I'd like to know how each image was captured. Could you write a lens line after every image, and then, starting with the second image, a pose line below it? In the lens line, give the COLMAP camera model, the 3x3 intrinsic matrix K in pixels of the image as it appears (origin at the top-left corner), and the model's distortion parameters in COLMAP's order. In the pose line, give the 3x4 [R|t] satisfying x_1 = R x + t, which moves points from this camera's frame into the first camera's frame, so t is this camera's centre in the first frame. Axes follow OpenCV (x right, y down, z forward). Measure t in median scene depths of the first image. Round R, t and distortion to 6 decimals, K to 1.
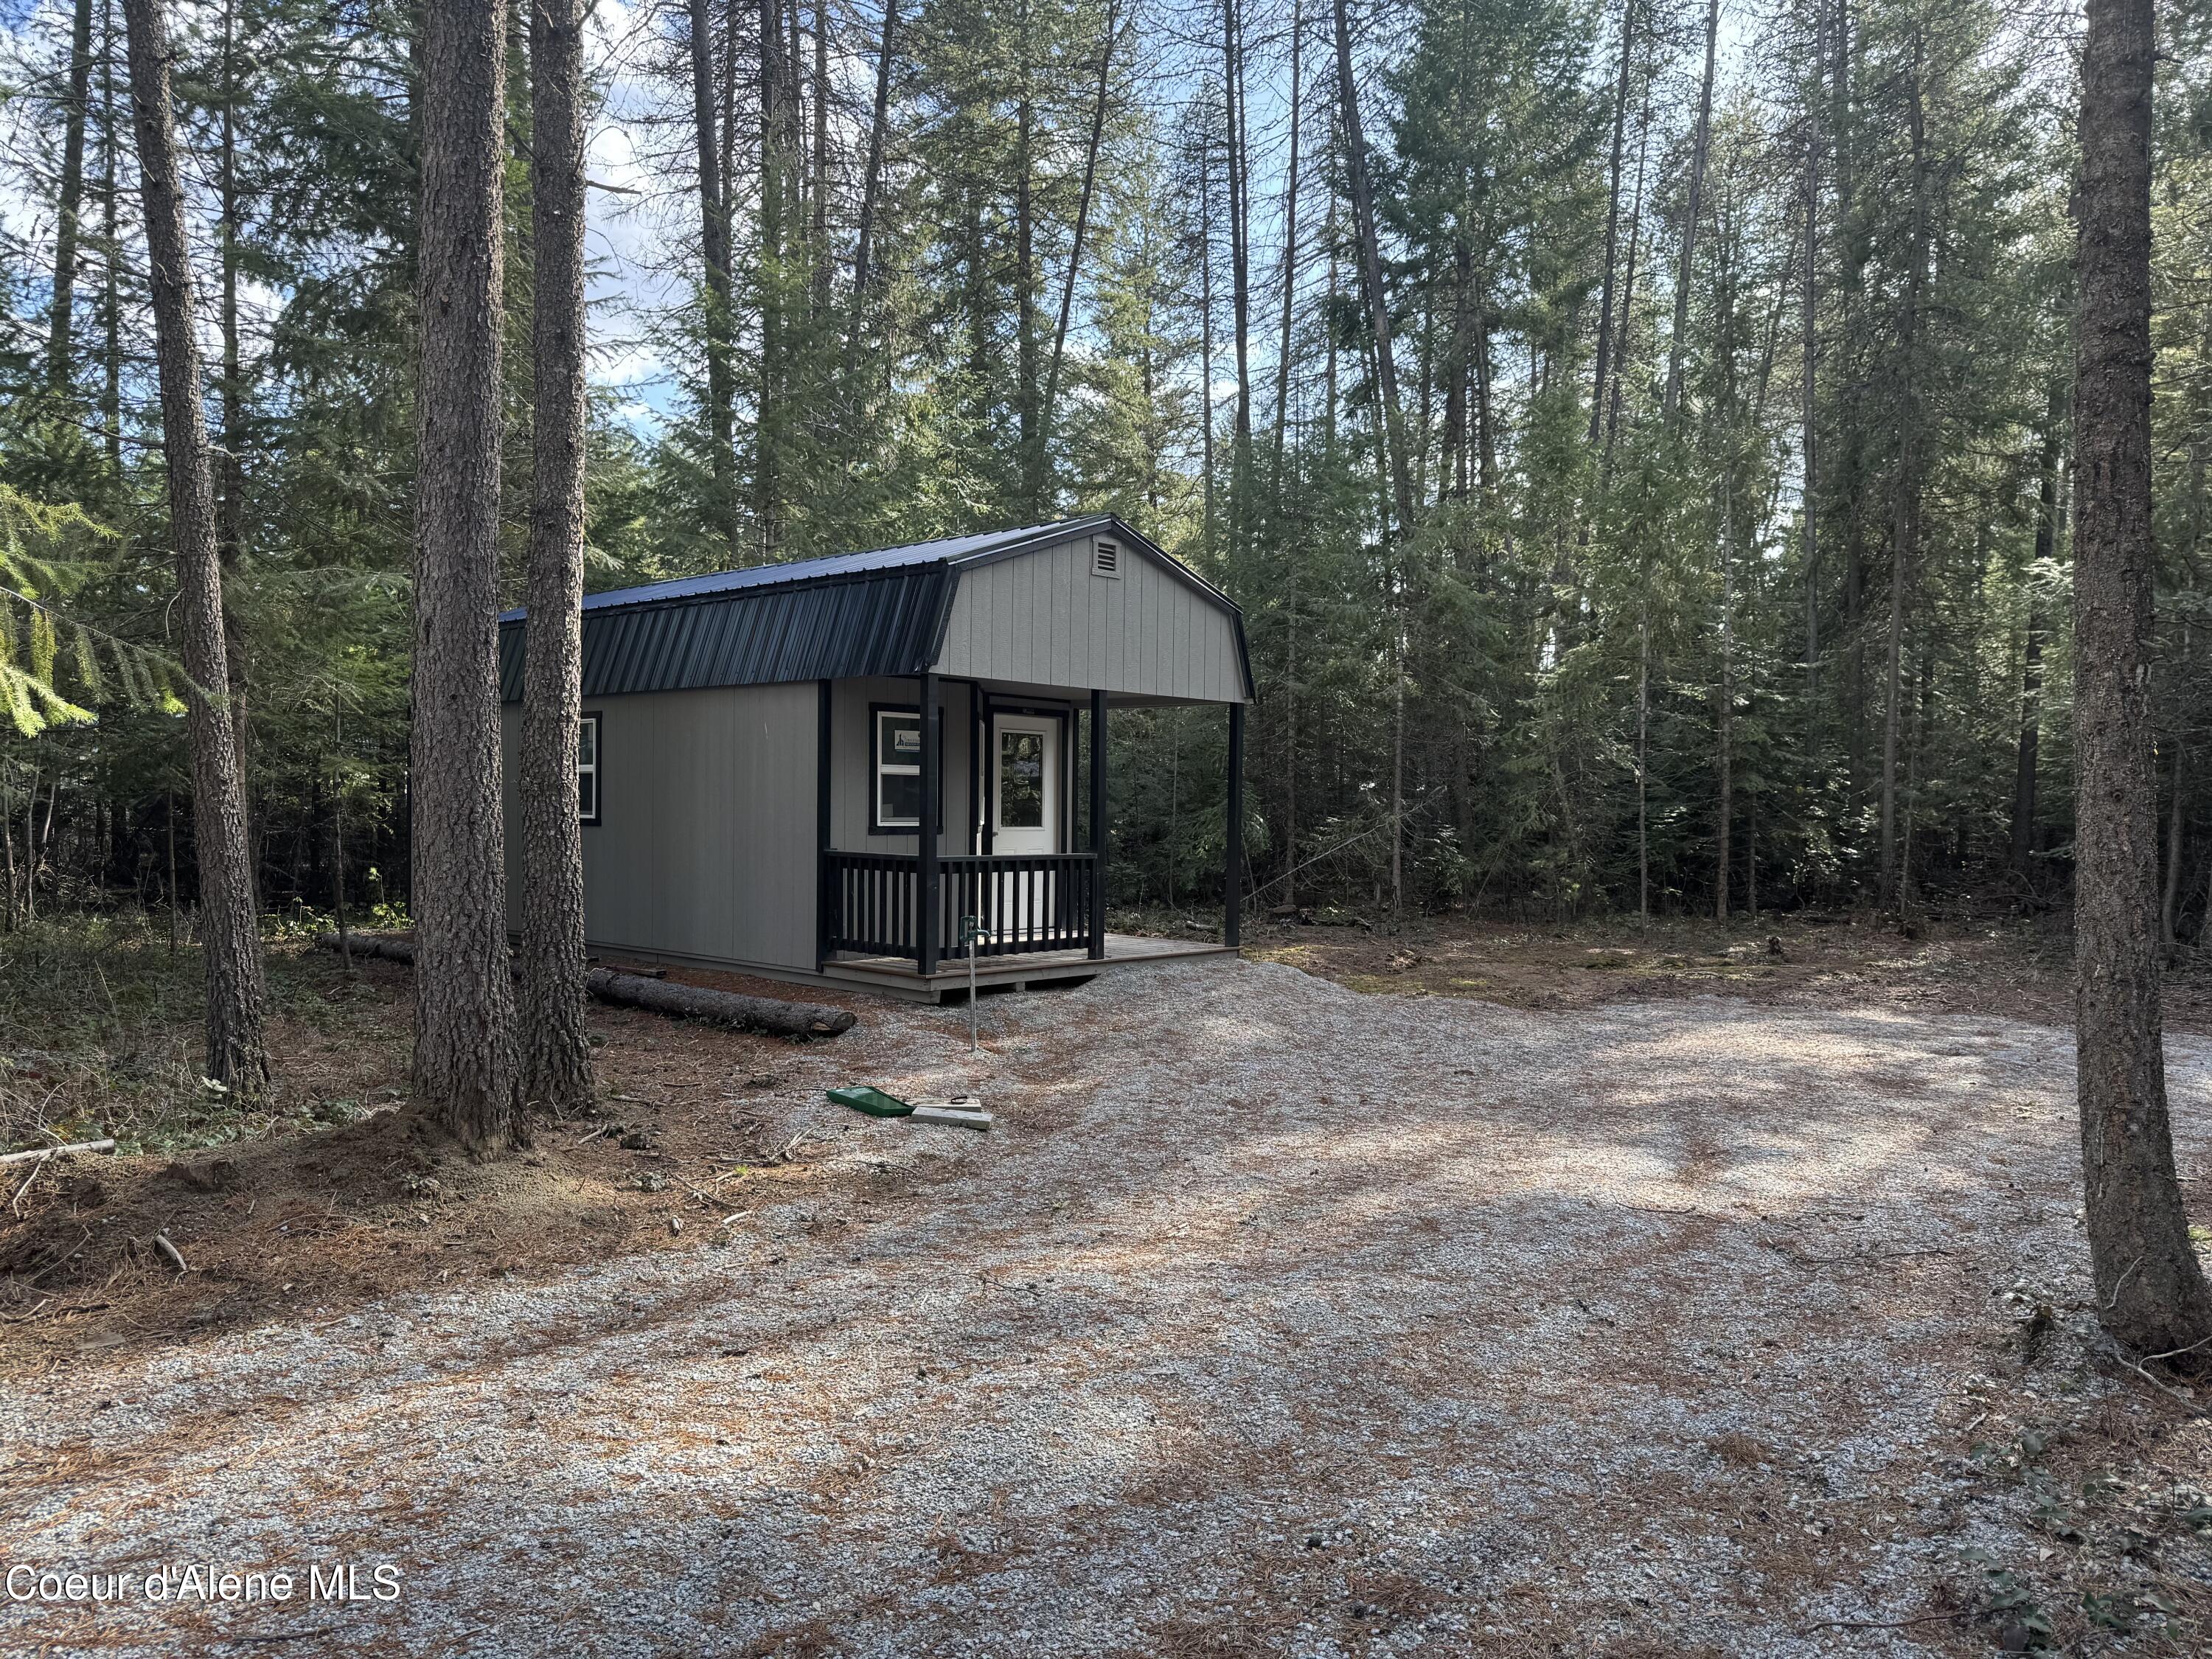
lens RADIAL K [[1547.7, 0, 1110.5], [0, 1547.7, 840.2], [0, 0, 1]] dist [0.104002, -0.156364]
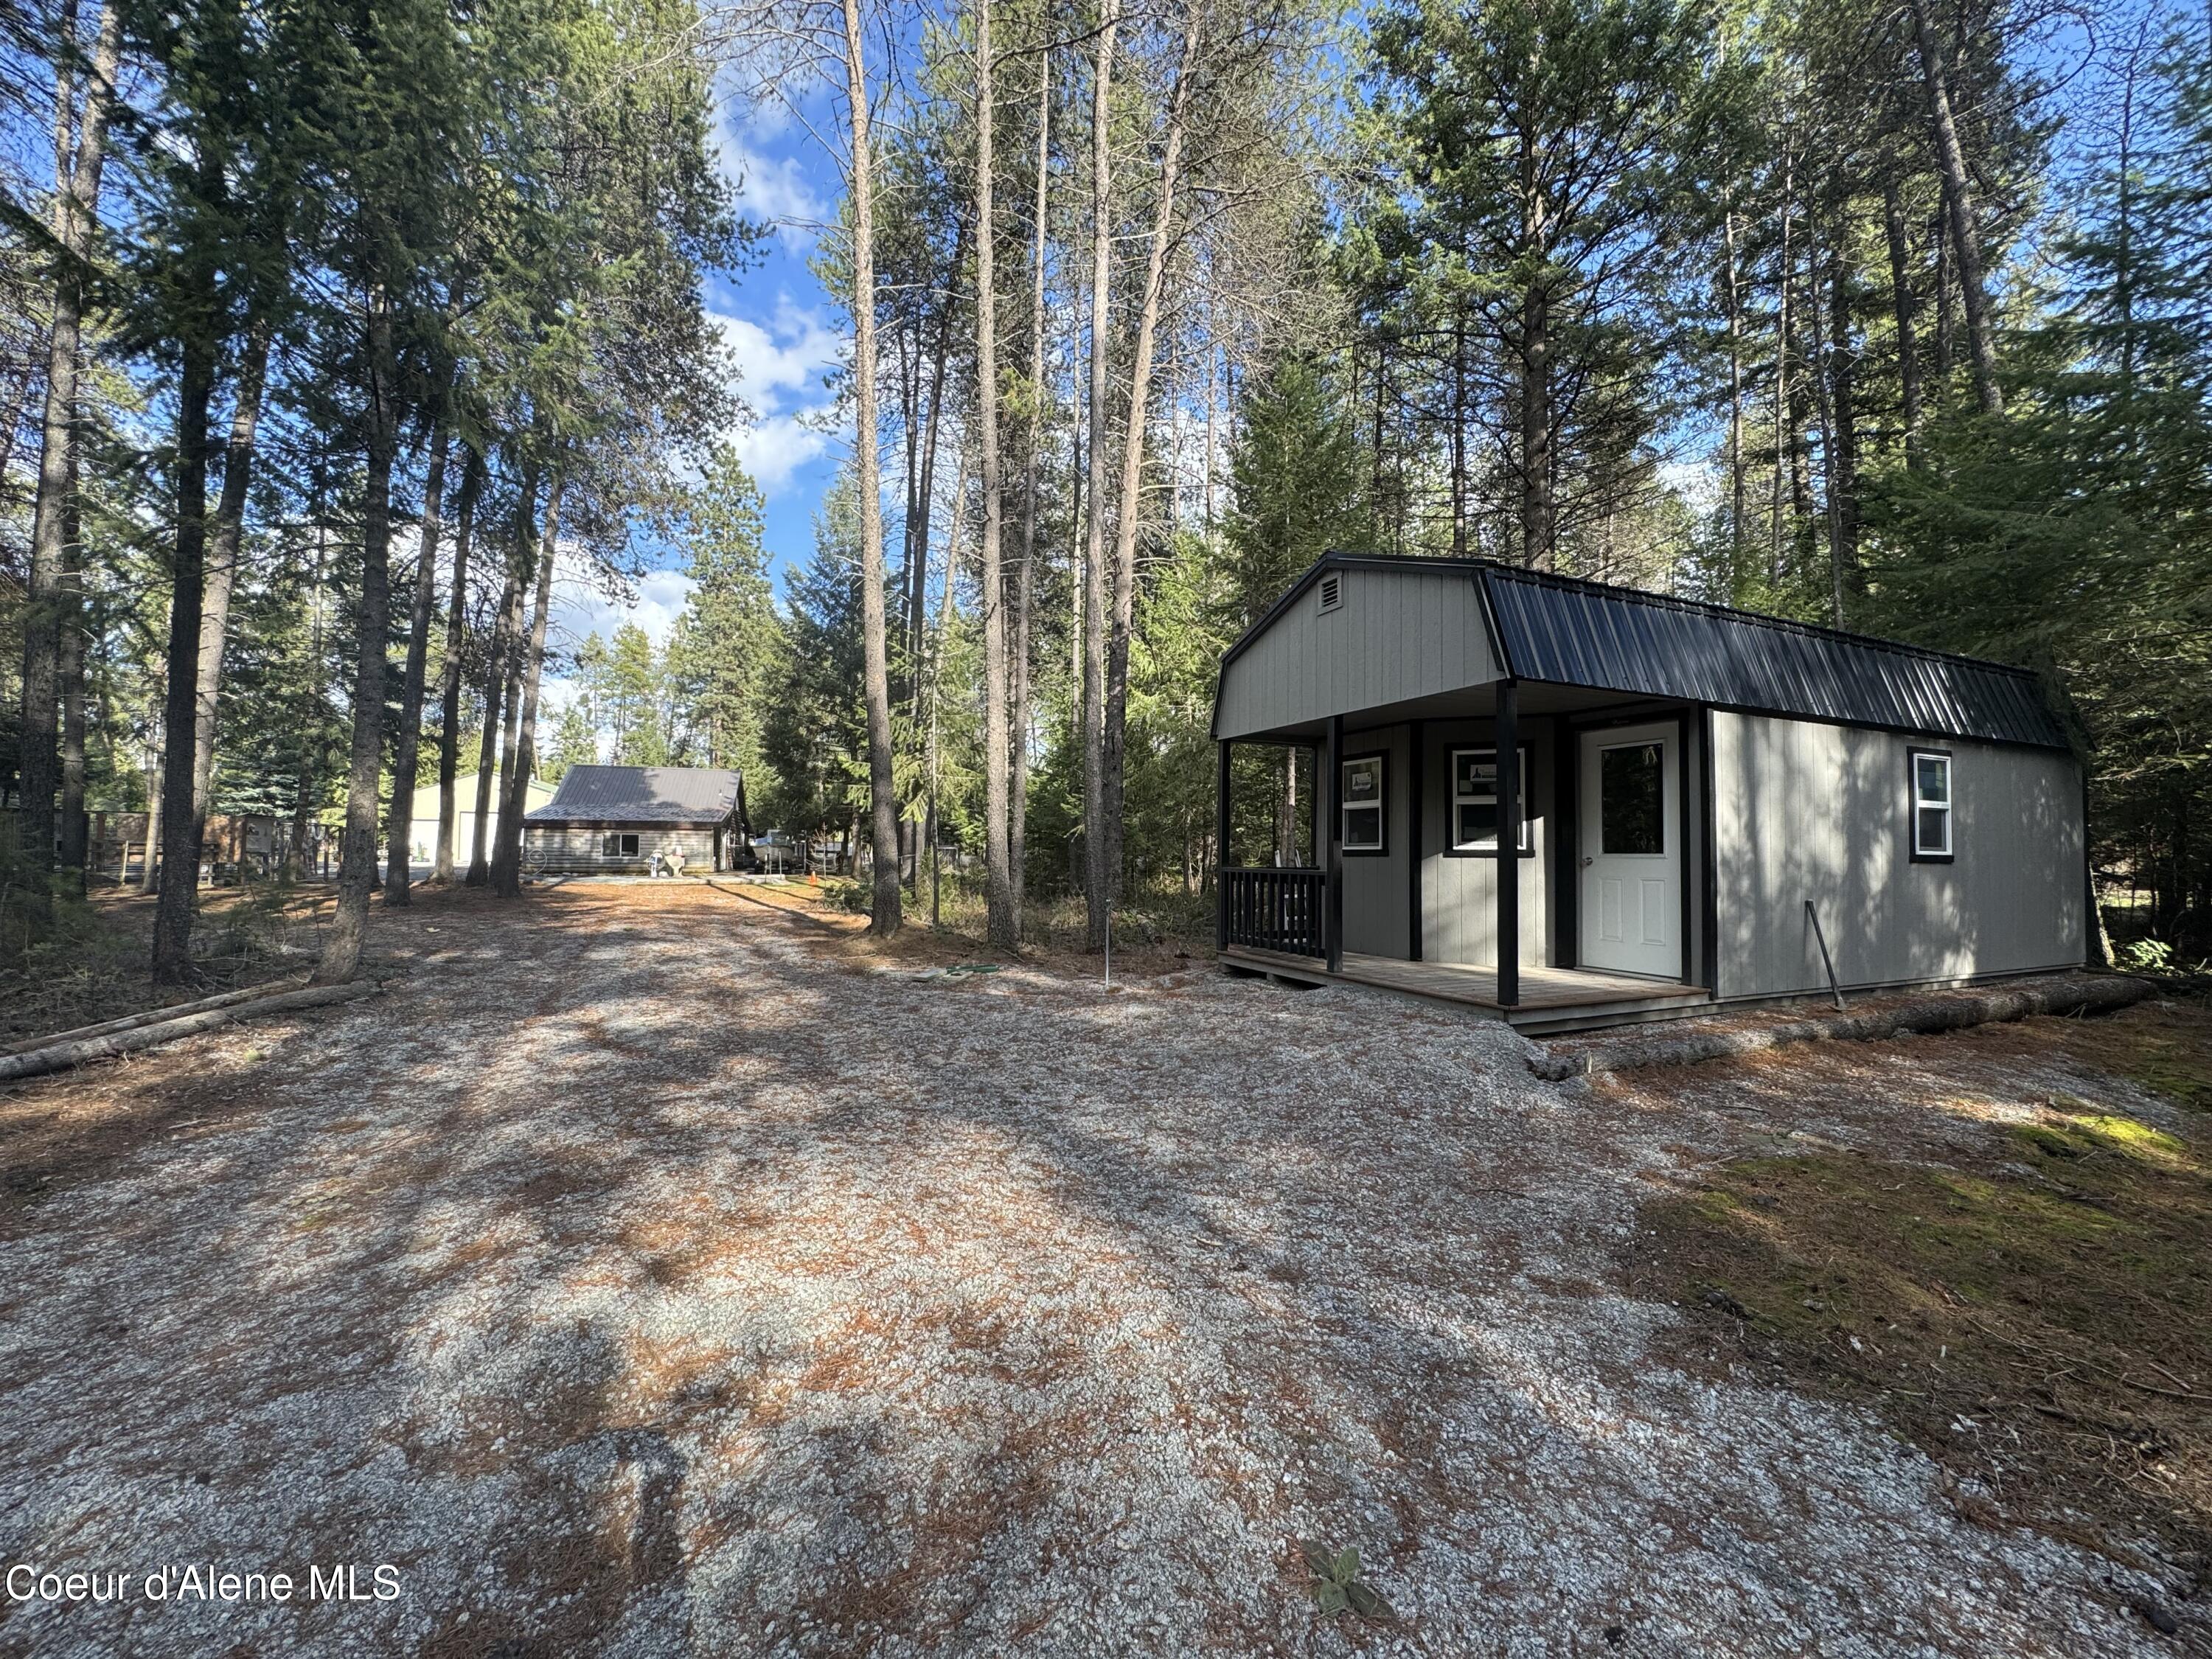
lens RADIAL K [[885.6, 0, 1106.0], [0, 885.6, 829.5], [0, 0, 1]] dist [-0.002794, -0.000759]
pose [[-0.388986, -0.041321, -0.920317, 0.607052], [-0.030916, 0.999016, -0.031788, 0.004052], [0.920725, 0.016087, -0.389880, 1.091804]]
